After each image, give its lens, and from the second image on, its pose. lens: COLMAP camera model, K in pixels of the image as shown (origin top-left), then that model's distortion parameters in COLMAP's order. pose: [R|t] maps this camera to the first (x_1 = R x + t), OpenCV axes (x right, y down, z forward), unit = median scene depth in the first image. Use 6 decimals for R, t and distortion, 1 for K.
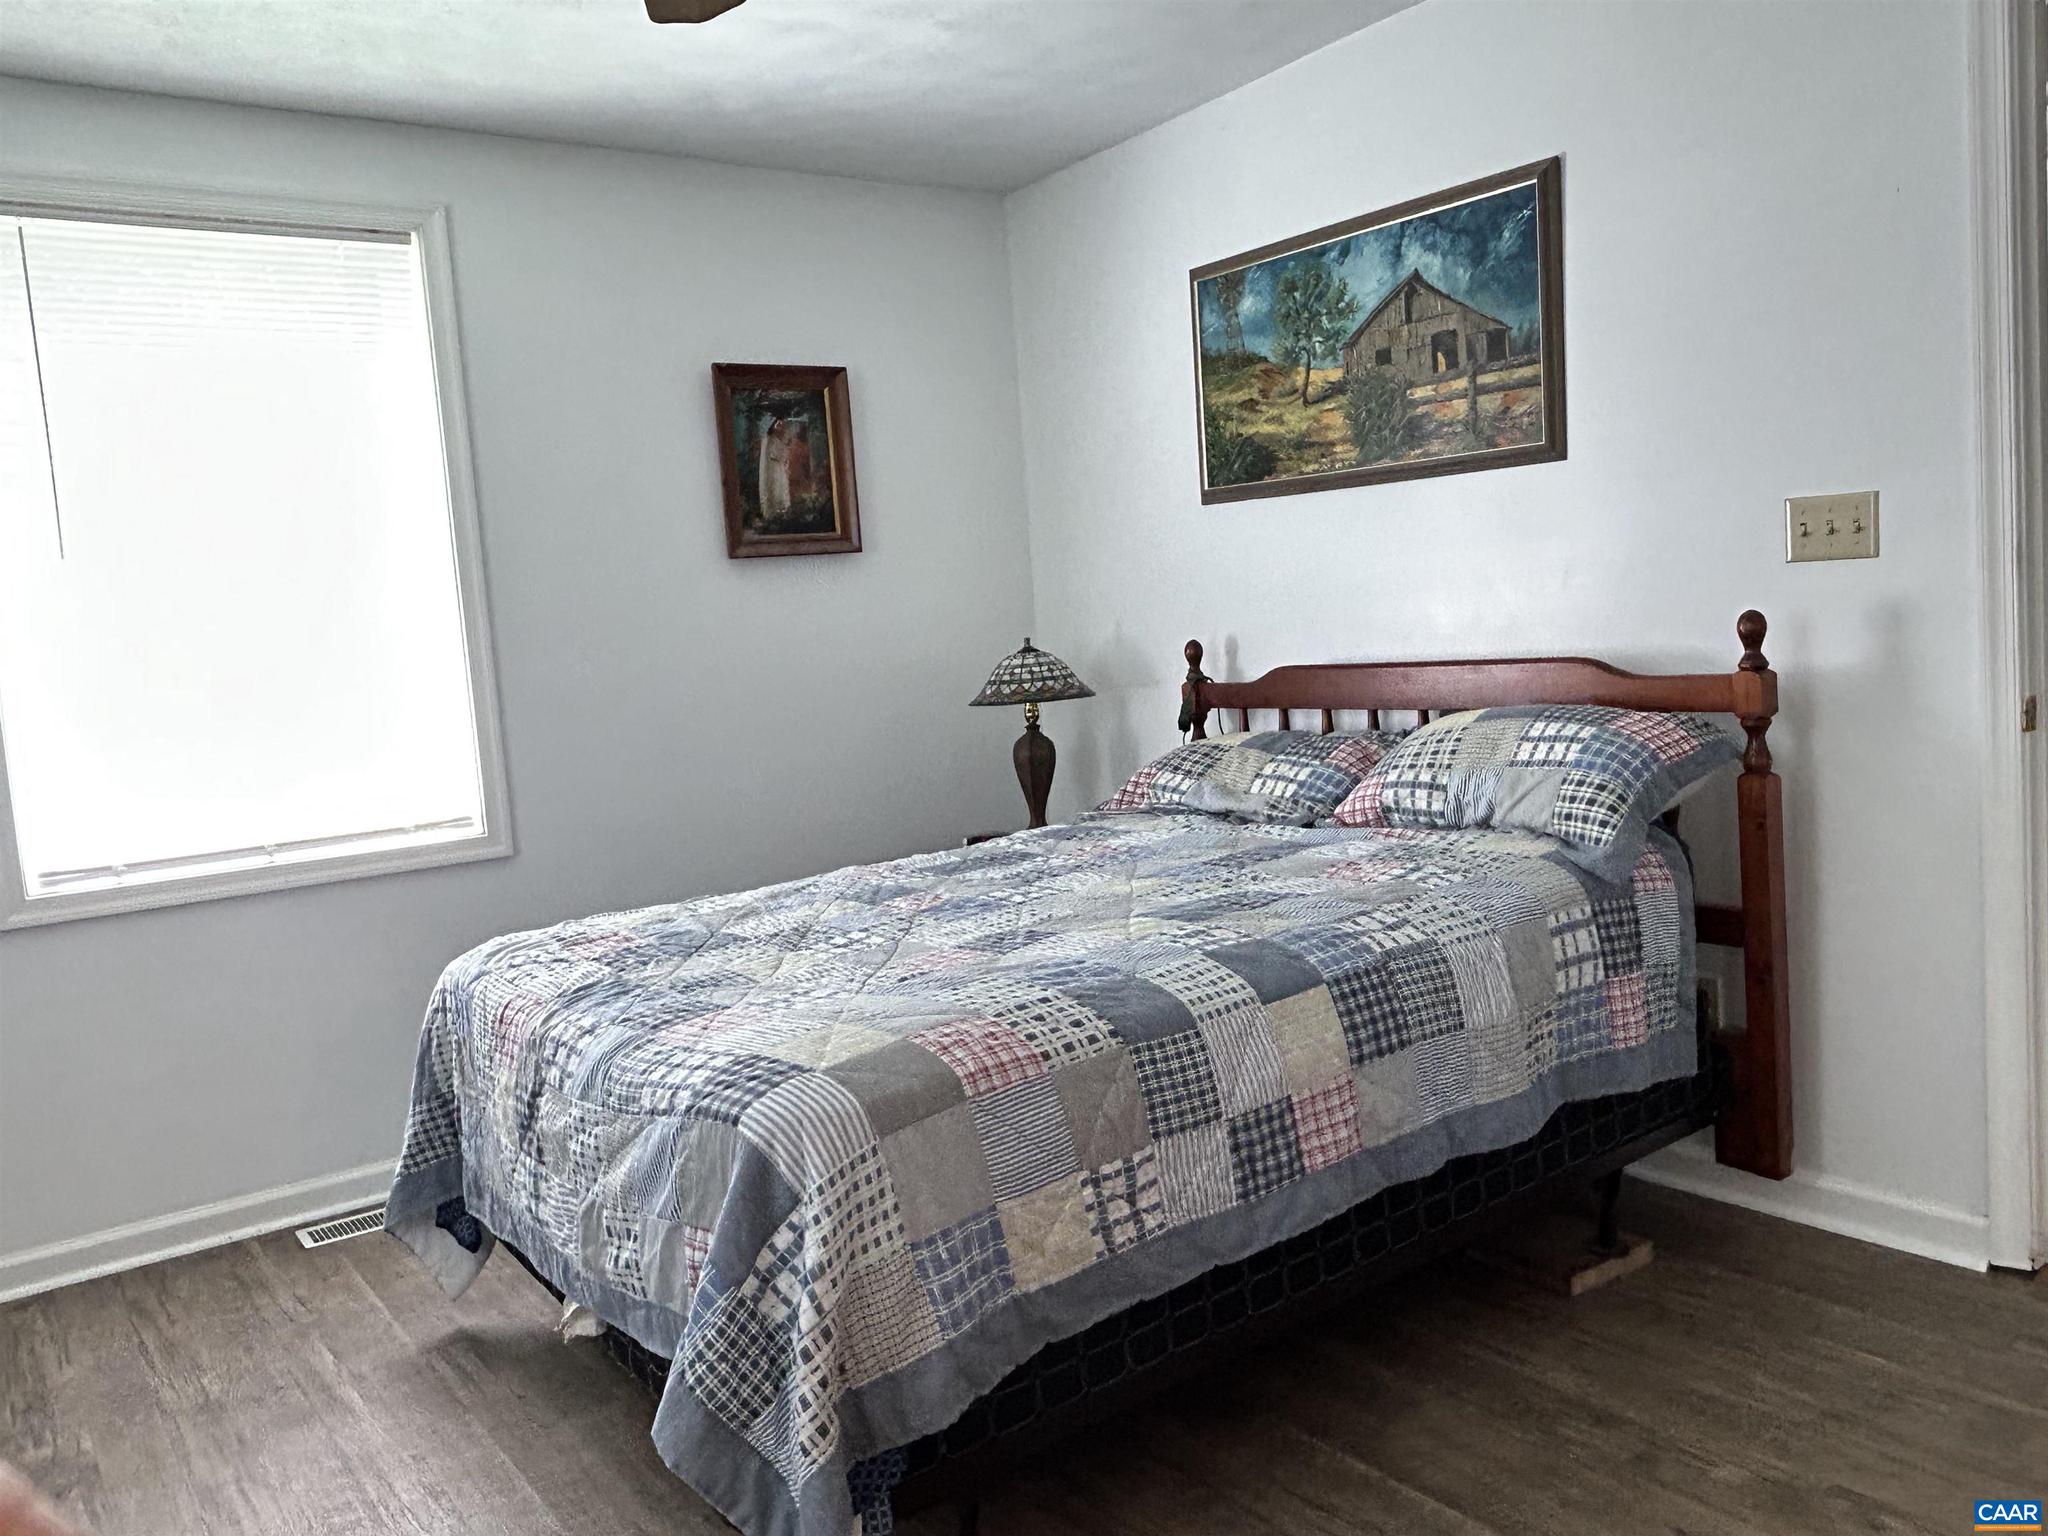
lens RADIAL K [[1532.2, 0, 1021.1], [0, 1532.2, 763.7], [0, 0, 1]] dist [0.009231, -0.025880]
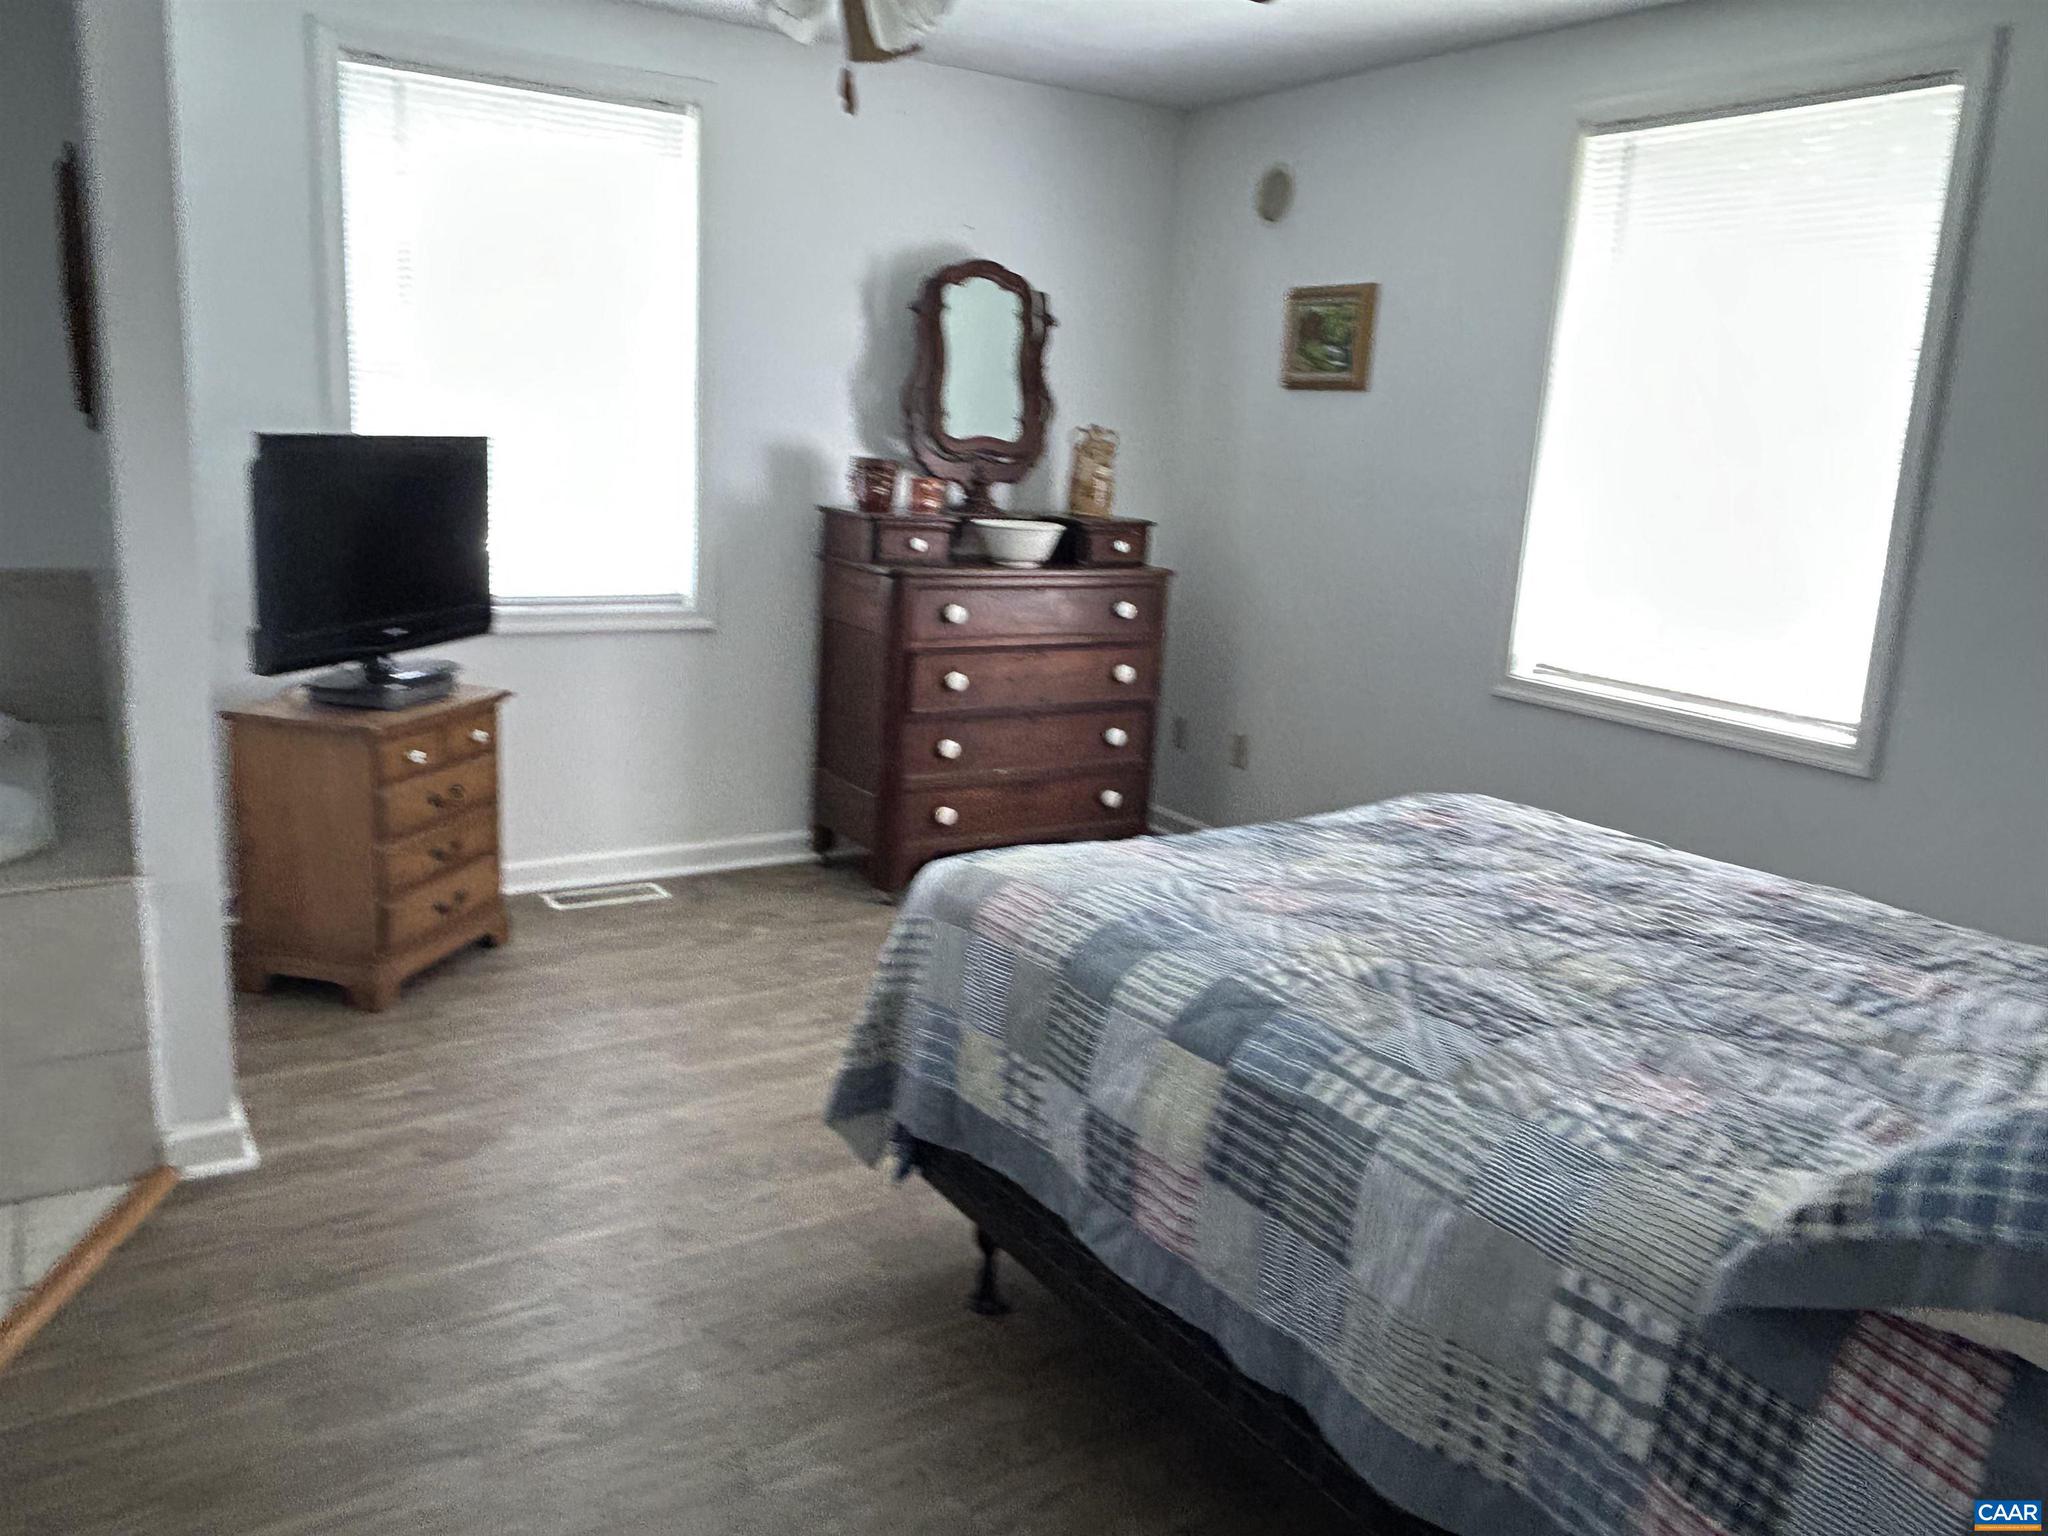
lens RADIAL K [[1532.2, 0, 1022.6], [0, 1532.2, 770.2], [0, 0, 1]] dist [0.009231, -0.025880]
pose [[-0.061503, 0.291521, -0.954585, 0.840324], [-0.142704, 0.944002, 0.297483, -0.213689], [0.987853, 0.154519, -0.016458, 0.773928]]
